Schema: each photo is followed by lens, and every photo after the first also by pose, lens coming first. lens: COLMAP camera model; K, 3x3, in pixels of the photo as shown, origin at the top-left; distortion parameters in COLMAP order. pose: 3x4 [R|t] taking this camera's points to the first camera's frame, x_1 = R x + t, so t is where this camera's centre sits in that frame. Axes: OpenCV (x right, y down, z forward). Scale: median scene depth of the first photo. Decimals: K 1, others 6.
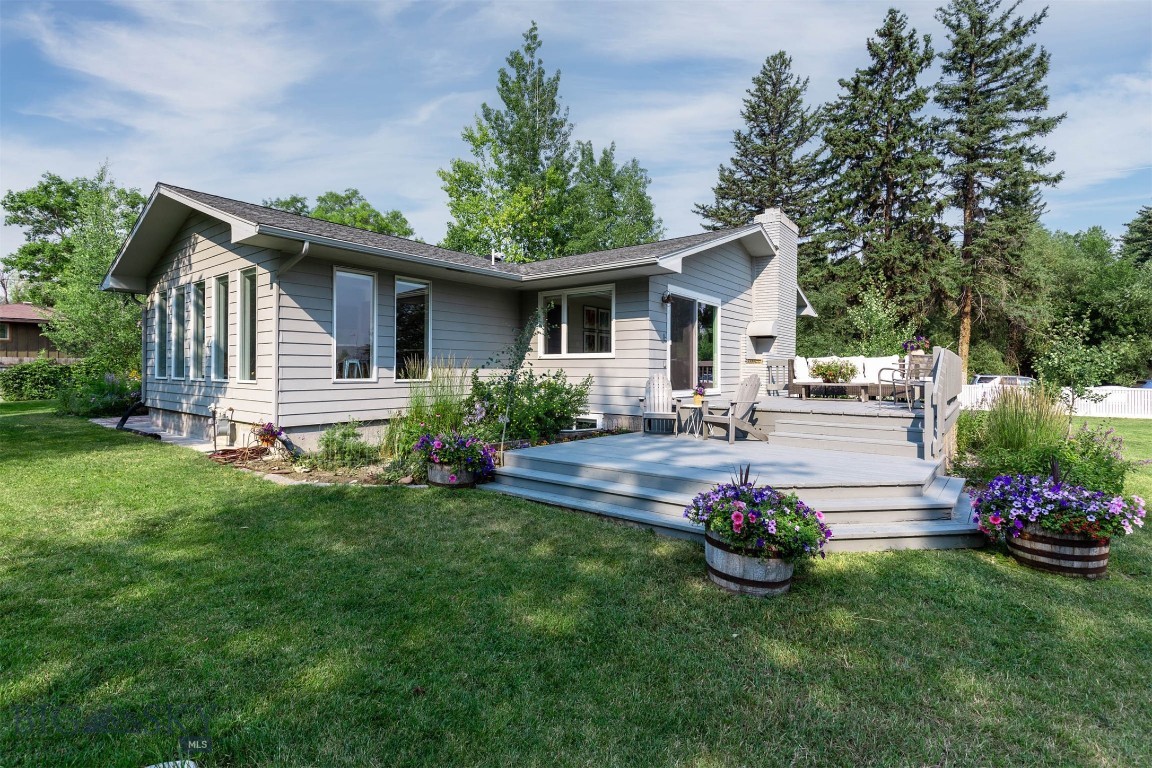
lens RADIAL K [[522.1, 0, 577.8], [0, 522.1, 373.5], [0, 0, 1]] dist [0.000529, 0.001000]
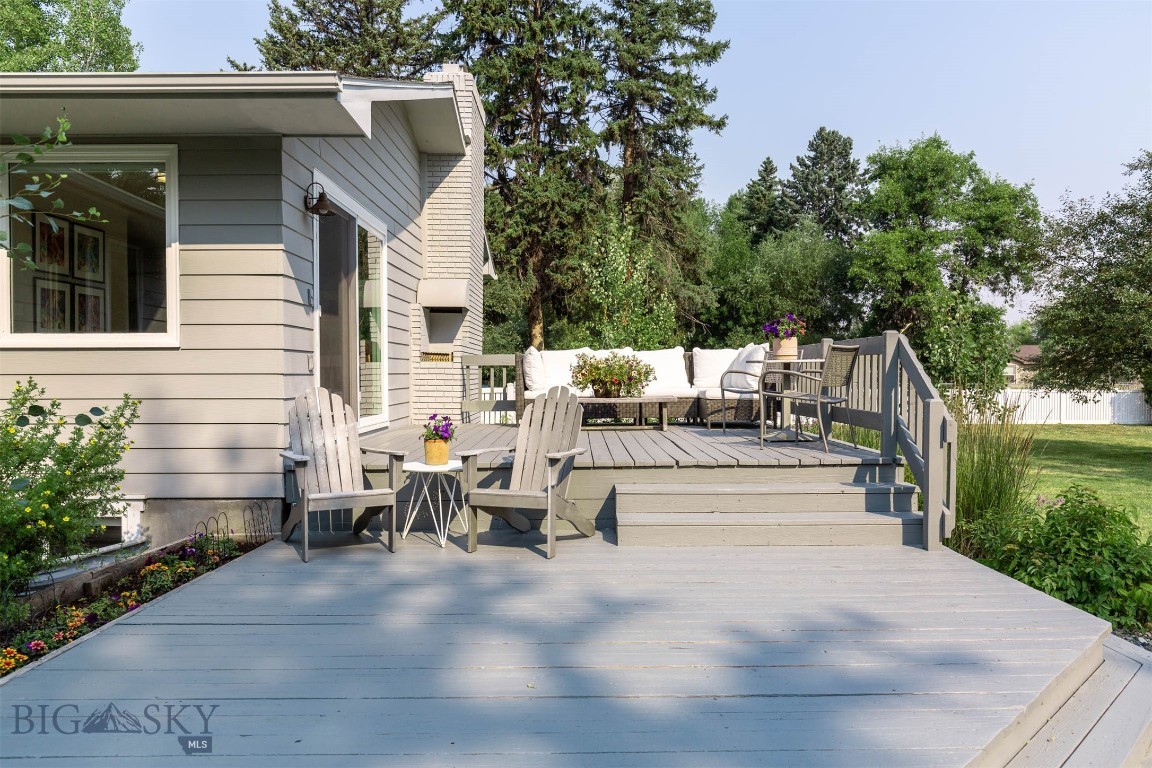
lens RADIAL K [[831.3, 0, 576.7], [0, 831.3, 389.5], [0, 0, 1]] dist [0.005054, -0.001308]
pose [[0.790982, -0.023128, 0.611403, -0.026631], [0.012298, 0.999684, 0.021906, -0.003674], [-0.611716, -0.009808, 0.791016, 0.139622]]
